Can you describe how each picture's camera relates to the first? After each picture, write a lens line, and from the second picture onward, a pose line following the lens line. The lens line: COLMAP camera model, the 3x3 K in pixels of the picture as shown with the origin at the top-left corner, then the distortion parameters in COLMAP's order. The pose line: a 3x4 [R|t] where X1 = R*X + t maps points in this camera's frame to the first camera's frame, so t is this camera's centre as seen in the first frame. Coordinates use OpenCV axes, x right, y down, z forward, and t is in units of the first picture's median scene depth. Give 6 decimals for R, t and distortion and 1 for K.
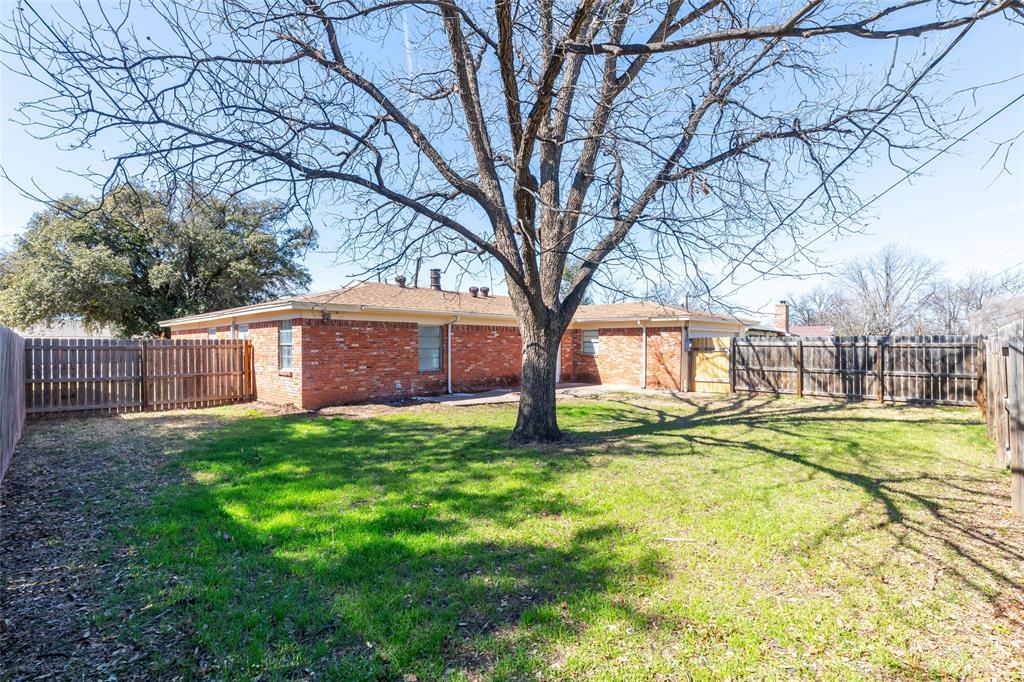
lens RADIAL K [[479.2, 0, 516.4], [0, 479.2, 344.1], [0, 0, 1]] dist [0.000385, -0.000678]
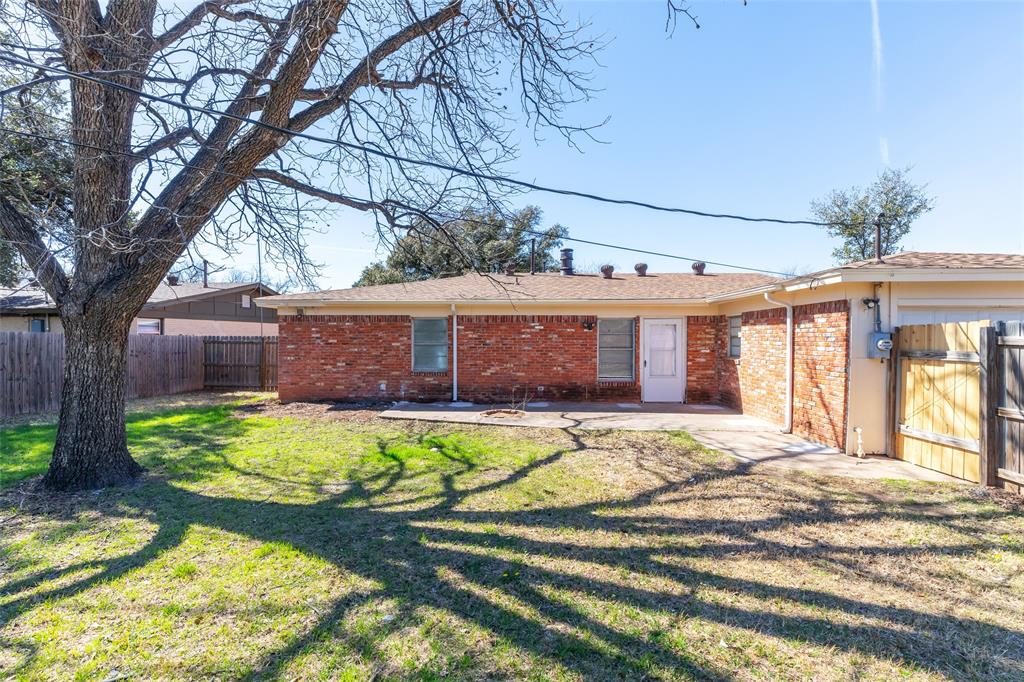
lens RADIAL K [[465.3, 0, 512.8], [0, 465.3, 344.1], [0, 0, 1]] dist [0.003376, 0.000548]
pose [[0.645676, 0.007984, -0.763570, 0.483843], [-0.001914, 0.999959, 0.008837, -0.000293], [0.763609, -0.004245, 0.645665, 0.528147]]
